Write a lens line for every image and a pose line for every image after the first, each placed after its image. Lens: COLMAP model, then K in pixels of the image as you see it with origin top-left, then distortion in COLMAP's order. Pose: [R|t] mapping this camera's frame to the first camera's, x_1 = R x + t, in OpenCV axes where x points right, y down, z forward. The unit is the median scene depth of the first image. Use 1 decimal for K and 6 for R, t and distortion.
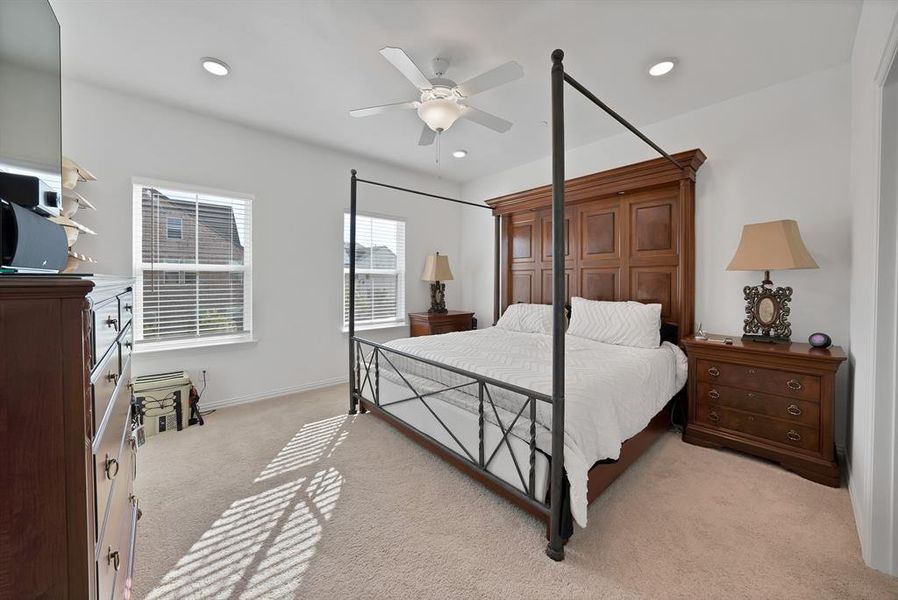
lens RADIAL K [[331.6, 0, 447.3], [0, 331.6, 284.6], [0, 0, 1]] dist [-0.000276, -0.000033]
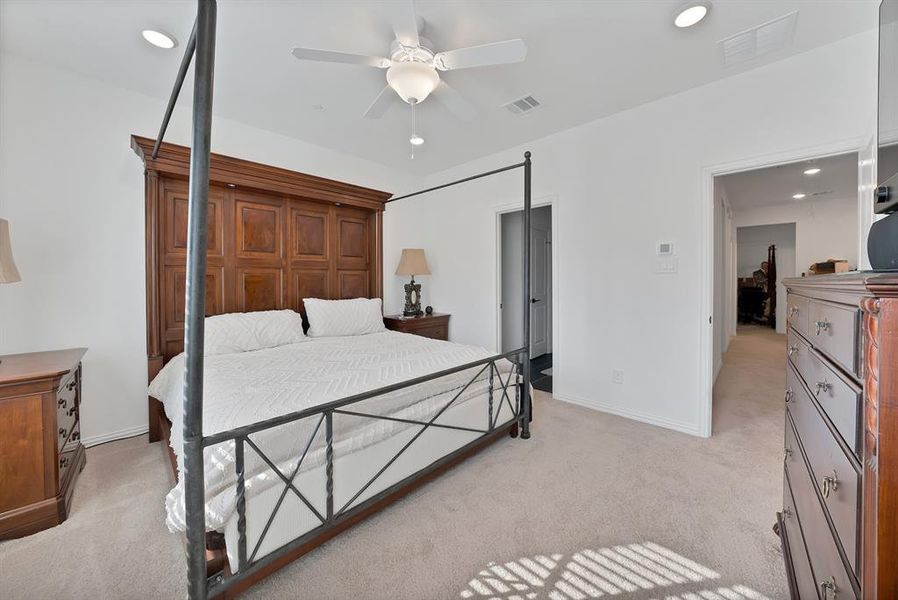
lens RADIAL K [[326.3, 0, 445.0], [0, 326.3, 291.3], [0, 0, 1]] dist [-0.013438, -0.000043]
pose [[-0.098749, -0.029811, 0.994666, -0.875064], [0.017366, 0.999347, 0.031675, -0.008997], [-0.994961, 0.020401, -0.098166, 1.043655]]
